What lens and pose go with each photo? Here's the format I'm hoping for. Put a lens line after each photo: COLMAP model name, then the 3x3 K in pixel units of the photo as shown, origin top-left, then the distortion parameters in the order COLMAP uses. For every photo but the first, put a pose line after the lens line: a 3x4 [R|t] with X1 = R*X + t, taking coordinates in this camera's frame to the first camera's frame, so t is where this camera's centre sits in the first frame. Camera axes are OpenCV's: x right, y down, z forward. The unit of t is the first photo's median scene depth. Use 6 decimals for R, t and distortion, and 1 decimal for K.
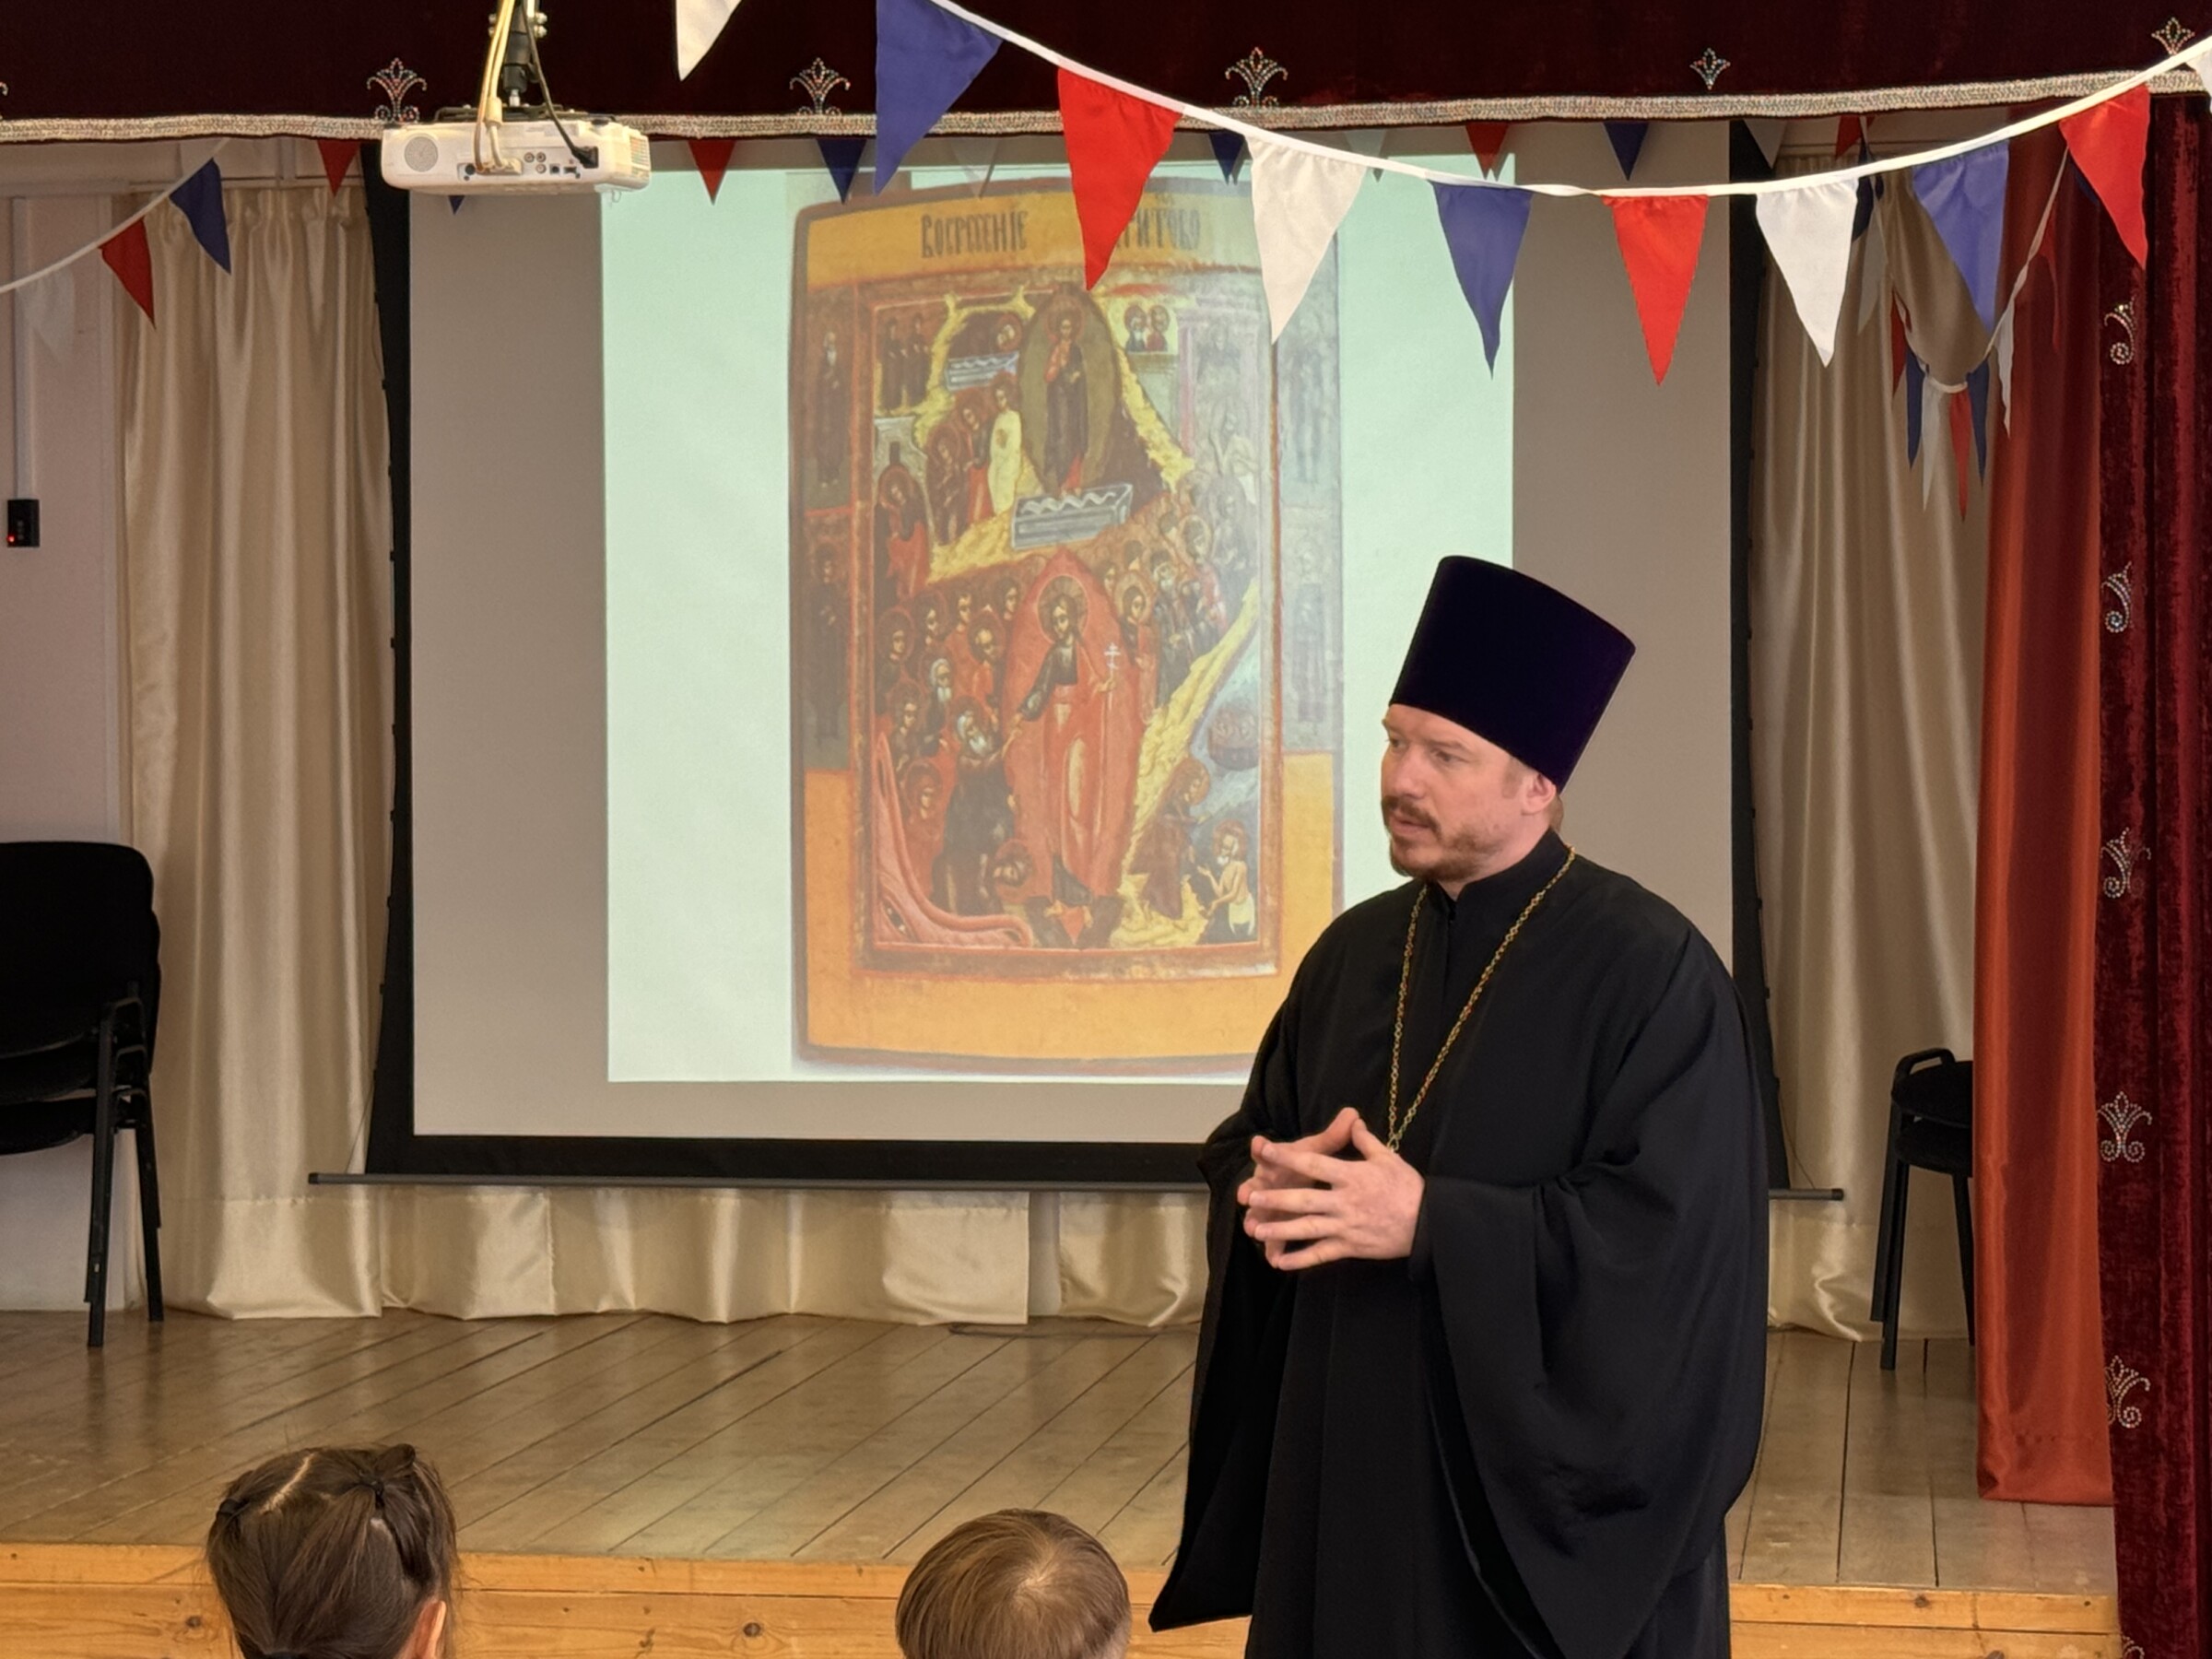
lens RADIAL K [[4977.9, 0, 1106.0], [0, 4977.9, 829.5], [0, 0, 1]] dist [0.090122, 0.688276]
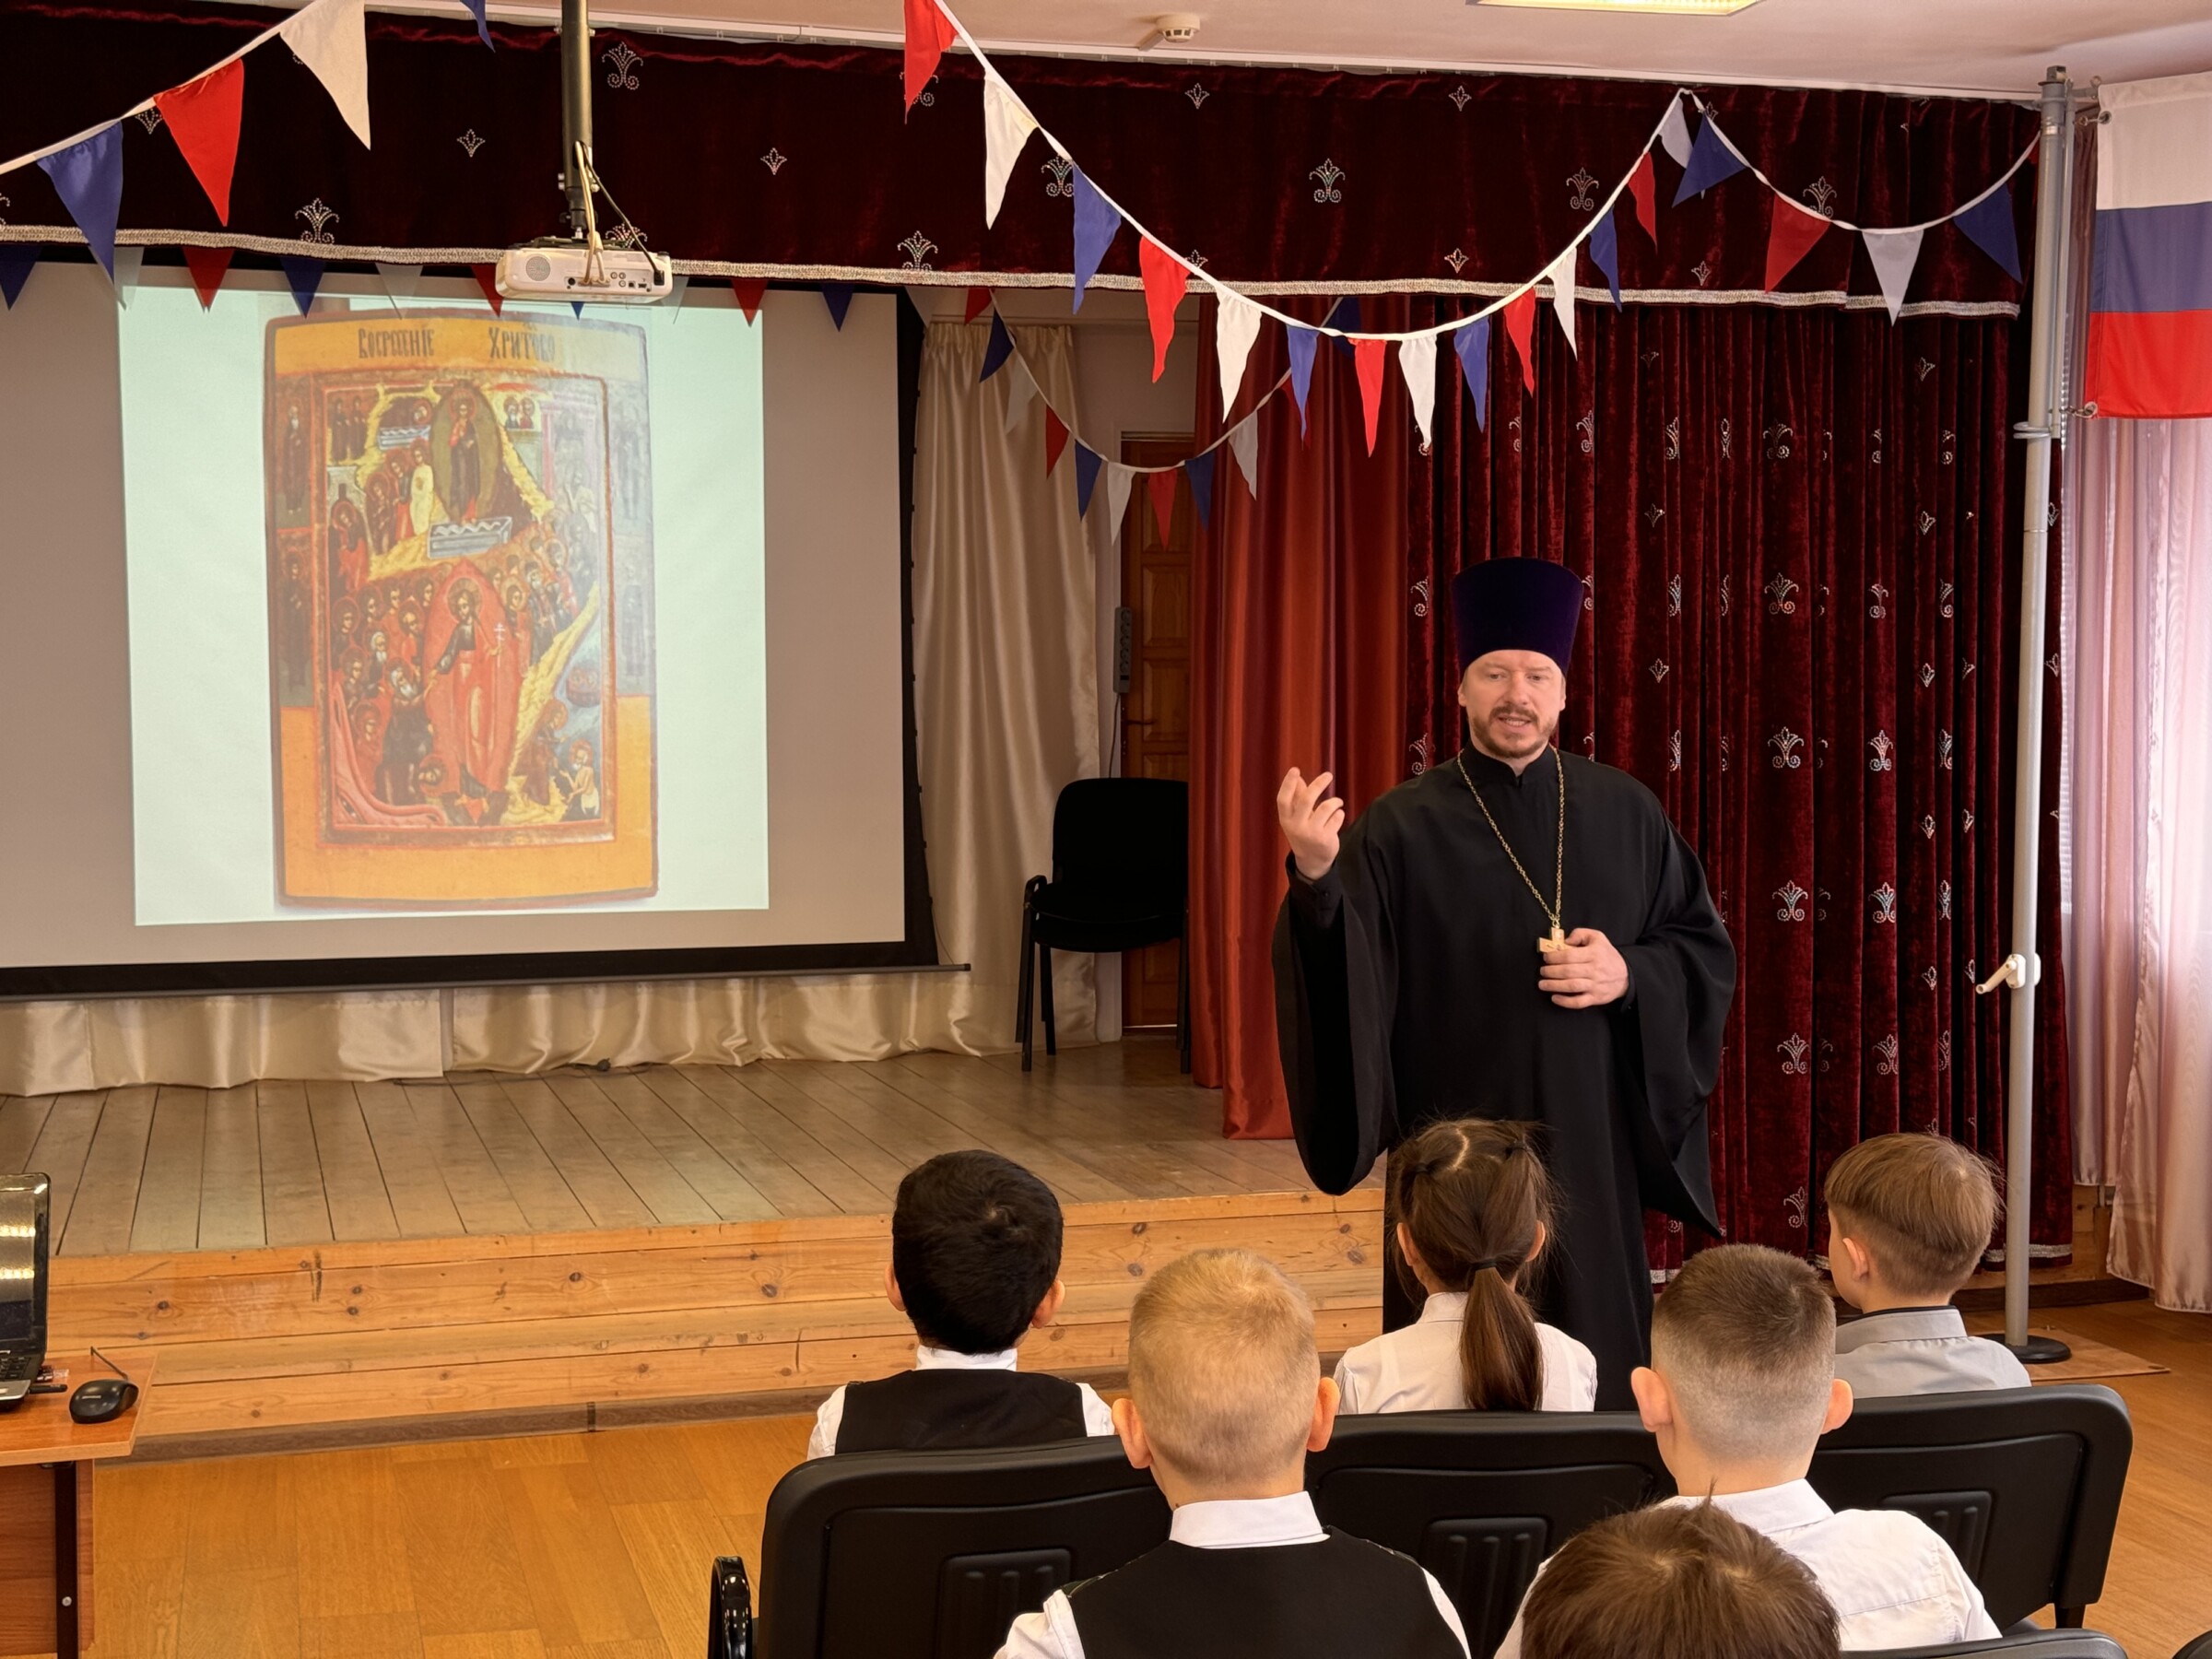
lens RADIAL K [[3086.0, 0, 1105.1], [0, 3086.0, 877.7], [0, 0, 1]] dist [0.147348, -0.133287]
pose [[0.907505, -0.026961, 0.419174, -0.228502], [0.010934, 0.999116, 0.040589, 0.003453], [-0.419898, -0.032251, 0.906998, 0.068427]]
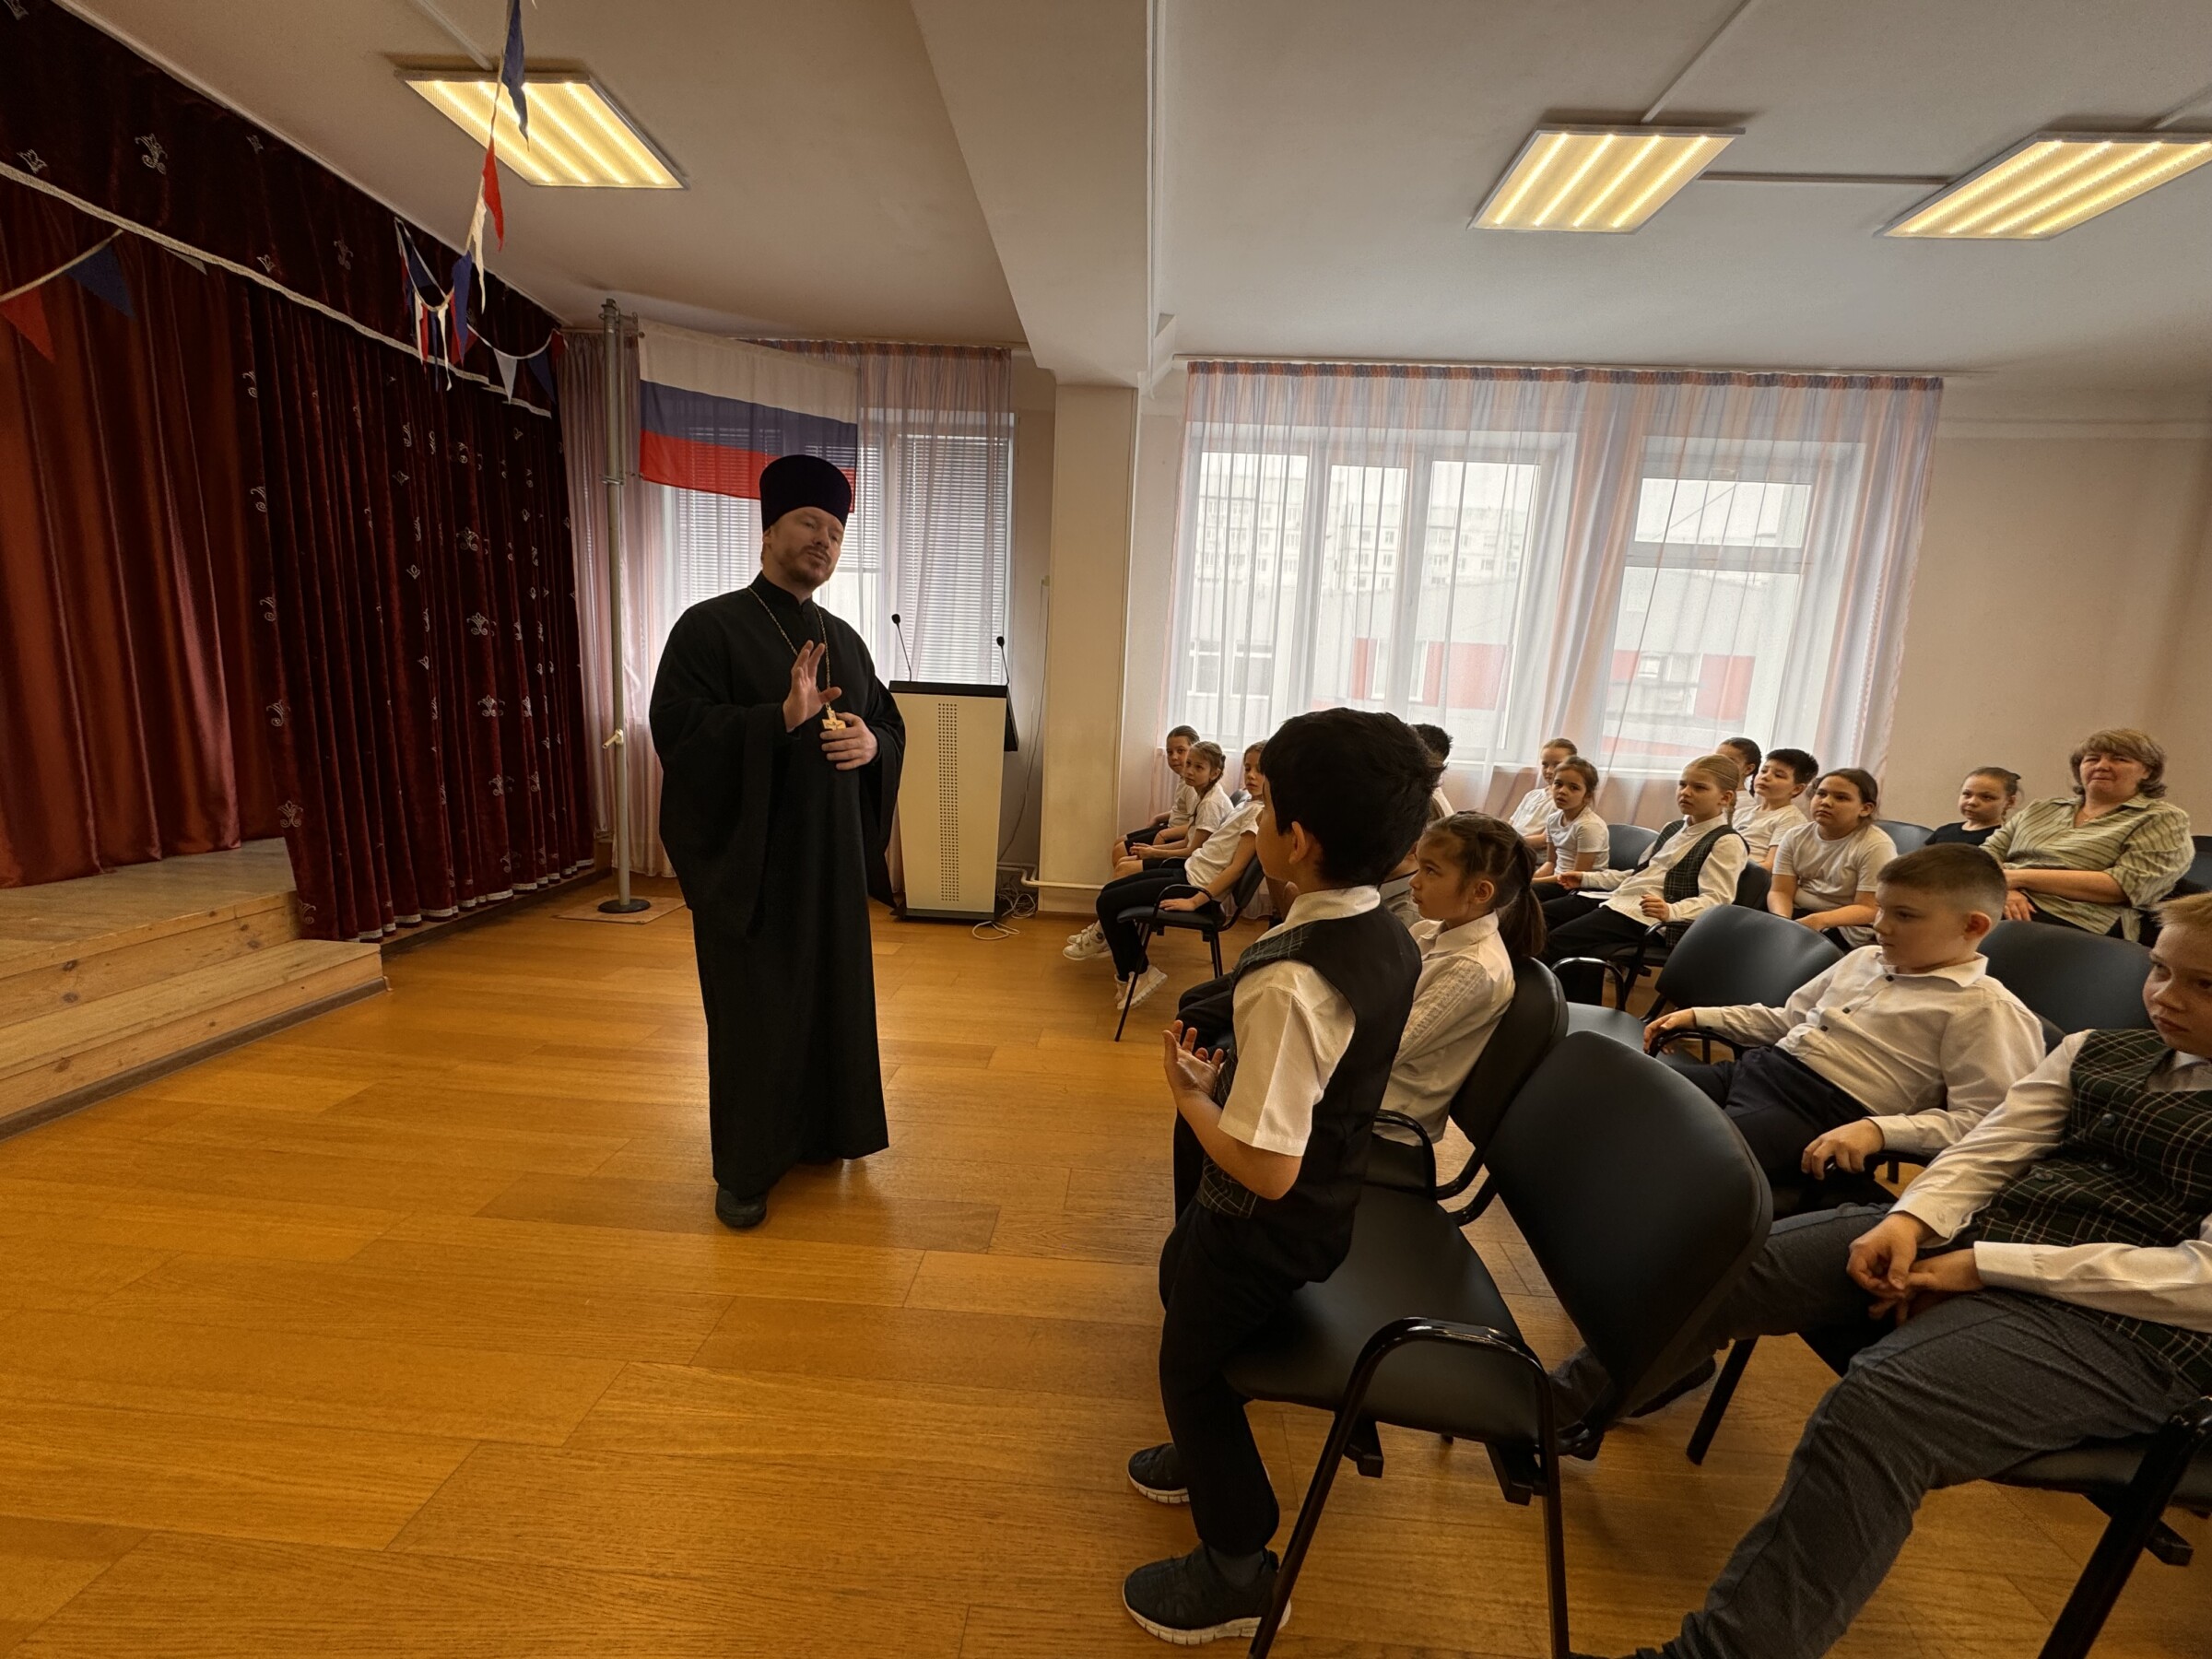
lens RADIAL K [[883.4, 0, 1106.0], [0, 883.4, 829.5], [0, 0, 1]] dist [0.000089, 0.000019]
pose [[-0.112340, -0.164475, 0.979963, -0.206492], [-0.025922, 0.986355, 0.162576, 0.023741], [-0.993332, -0.007139, -0.115071, 0.436130]]
